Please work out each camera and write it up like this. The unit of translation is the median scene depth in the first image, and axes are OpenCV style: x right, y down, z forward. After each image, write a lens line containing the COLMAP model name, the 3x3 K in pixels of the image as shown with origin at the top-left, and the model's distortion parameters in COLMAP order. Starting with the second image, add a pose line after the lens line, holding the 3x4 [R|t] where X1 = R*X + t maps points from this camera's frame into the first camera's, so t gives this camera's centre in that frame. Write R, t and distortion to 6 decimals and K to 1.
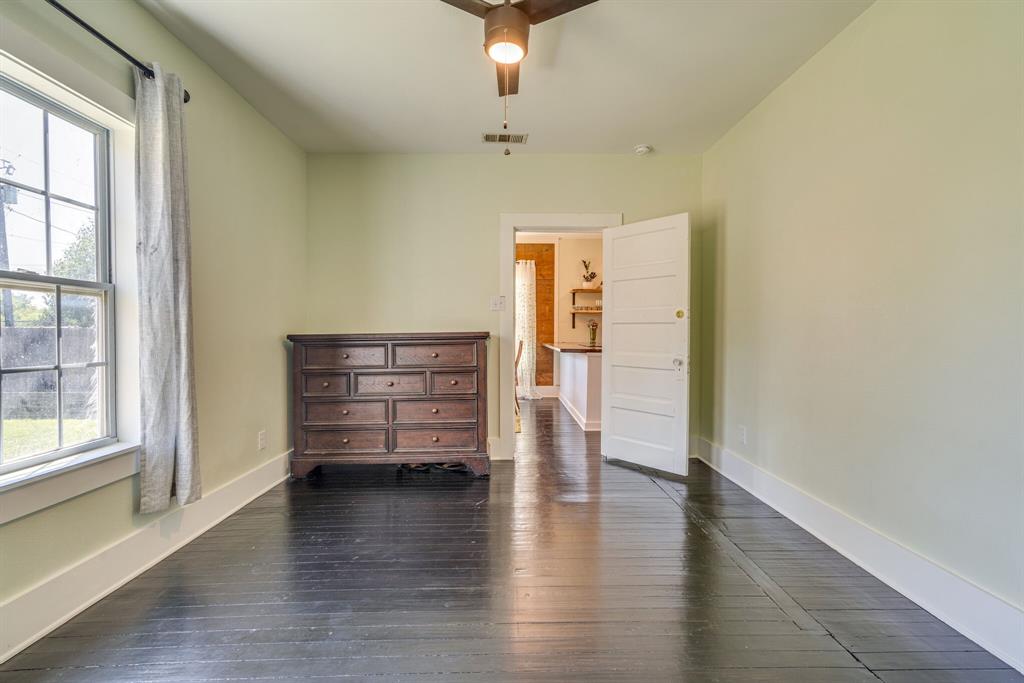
lens RADIAL K [[463.7, 0, 512.1], [0, 463.7, 344.0], [0, 0, 1]] dist [-0.000185, 0.000261]
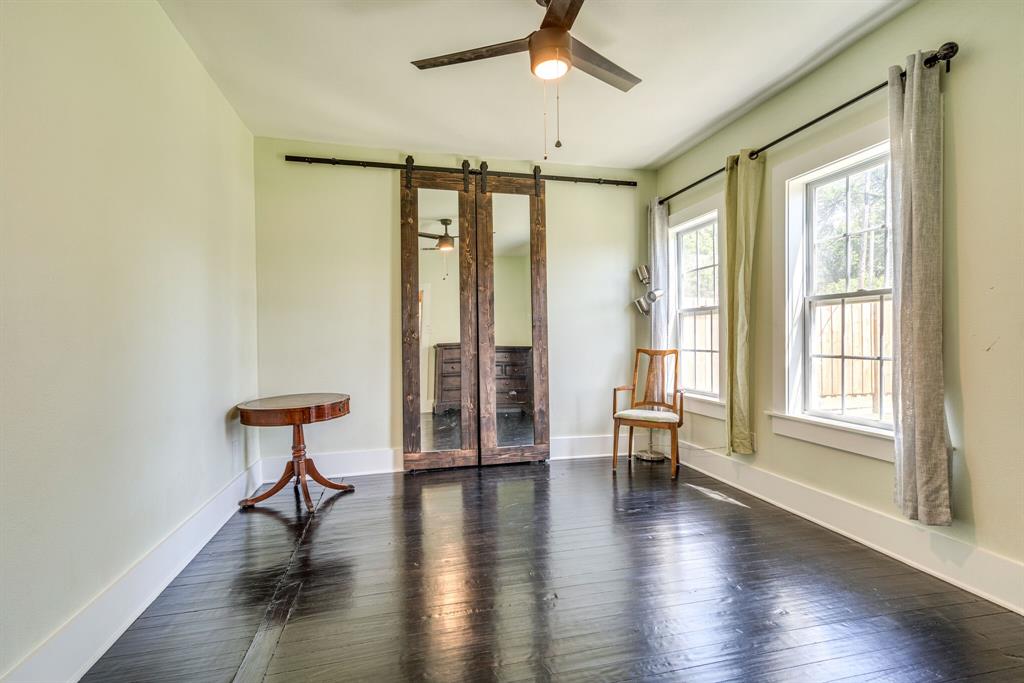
lens RADIAL K [[463.7, 0, 512.1], [0, 463.7, 344.0], [0, 0, 1]] dist [-0.000185, 0.000261]
pose [[-0.969513, 0.010456, -0.244818, 0.341405], [0.002397, 0.999446, 0.033193, -0.035373], [0.245029, 0.031594, -0.969001, 2.030412]]
